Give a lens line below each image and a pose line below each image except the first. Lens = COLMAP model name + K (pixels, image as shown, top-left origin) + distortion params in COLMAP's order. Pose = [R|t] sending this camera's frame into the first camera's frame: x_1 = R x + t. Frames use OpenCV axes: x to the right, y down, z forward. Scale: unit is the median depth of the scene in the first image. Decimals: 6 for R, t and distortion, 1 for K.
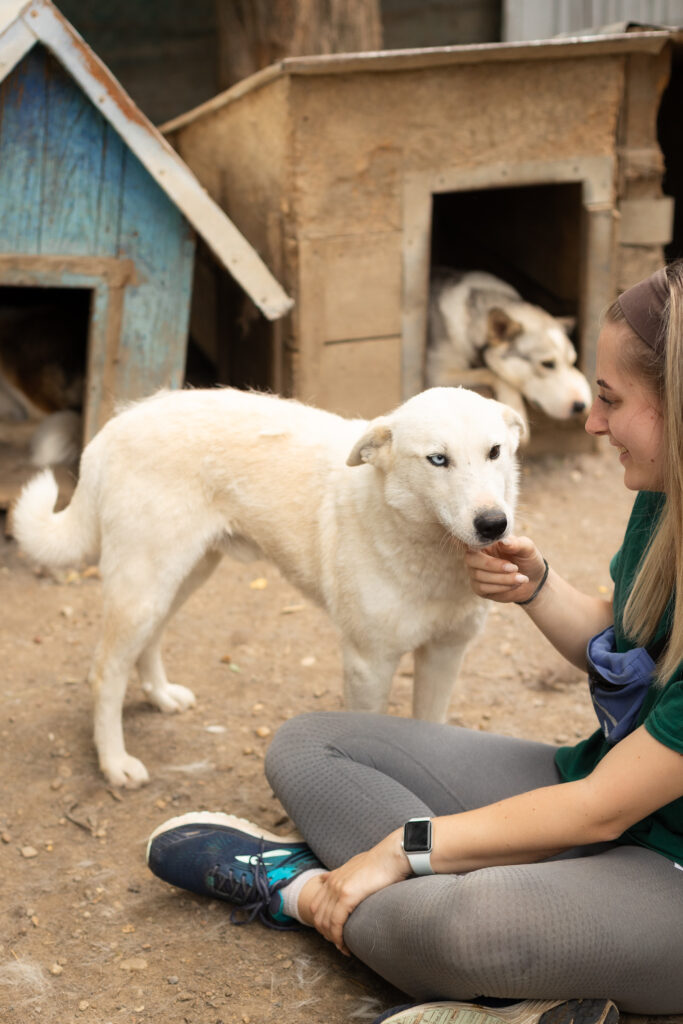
lens RADIAL K [[1700.2, 0, 341.5], [0, 1700.2, 512.0], [0, 0, 1]] dist [-0.002896, -0.114643]
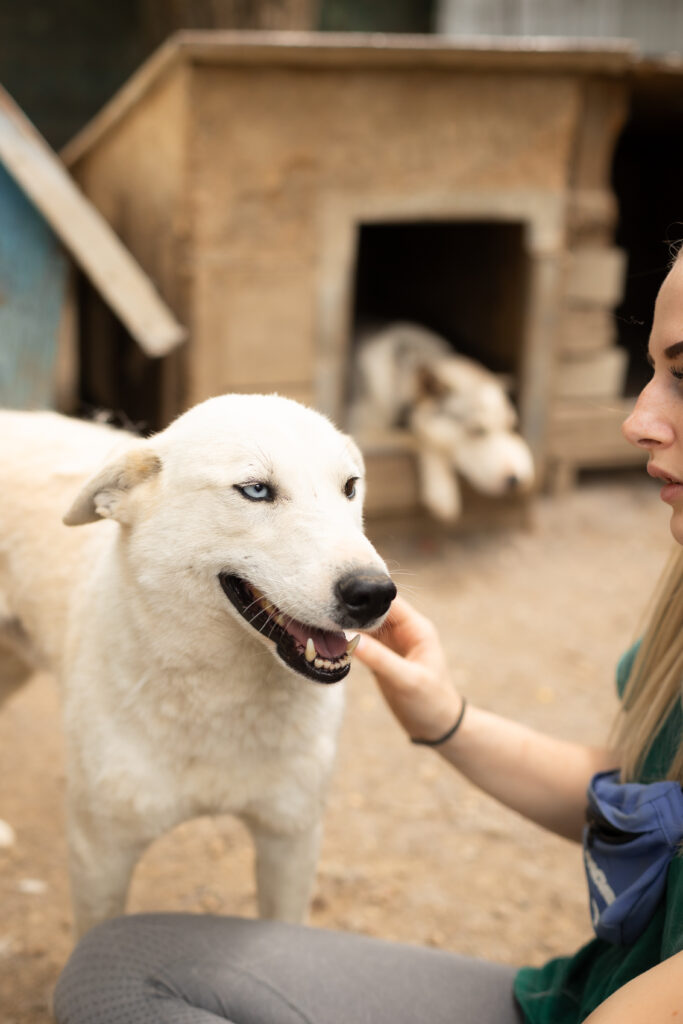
lens RADIAL K [[1484.8, 0, 341.5], [0, 1484.8, 512.0], [0, 0, 1]] dist [-0.016017, -0.005023]
pose [[0.998390, 0.036463, 0.043446, 0.025850], [-0.034553, 0.998436, -0.043950, -0.010167], [-0.044980, 0.042378, 0.998089, 0.352131]]
